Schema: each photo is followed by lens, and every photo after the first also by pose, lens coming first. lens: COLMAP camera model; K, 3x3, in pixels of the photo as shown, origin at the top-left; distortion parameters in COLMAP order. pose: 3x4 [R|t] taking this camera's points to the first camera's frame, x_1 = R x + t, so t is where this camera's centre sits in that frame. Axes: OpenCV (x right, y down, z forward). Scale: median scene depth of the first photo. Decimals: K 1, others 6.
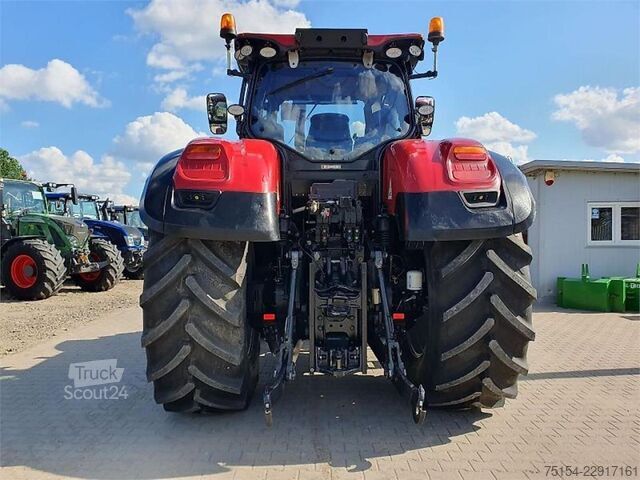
lens RADIAL K [[496.4, 0, 320.0], [0, 496.4, 237.6], [0, 0, 1]] dist [0.005120, 0.001051]
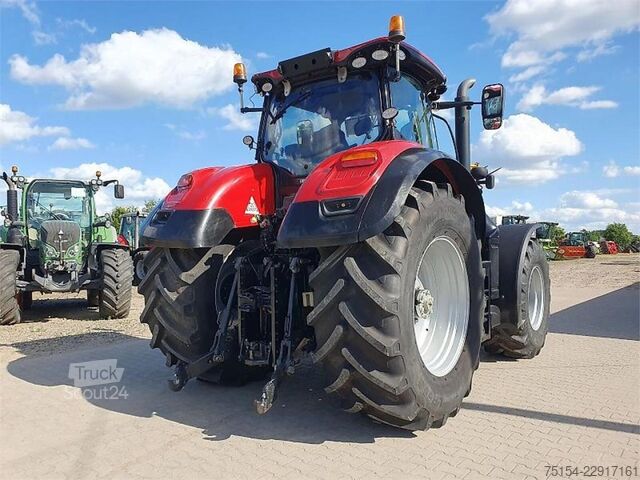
lens RADIAL K [[512.1, 0, 320.0], [0, 512.1, 242.6], [0, 0, 1]] dist [0.042729, 0.000823]
pose [[0.782064, -0.006494, -0.623164, 0.911336], [0.001479, 0.999962, -0.008566, 0.004594], [0.623196, 0.005778, 0.782044, 0.161579]]
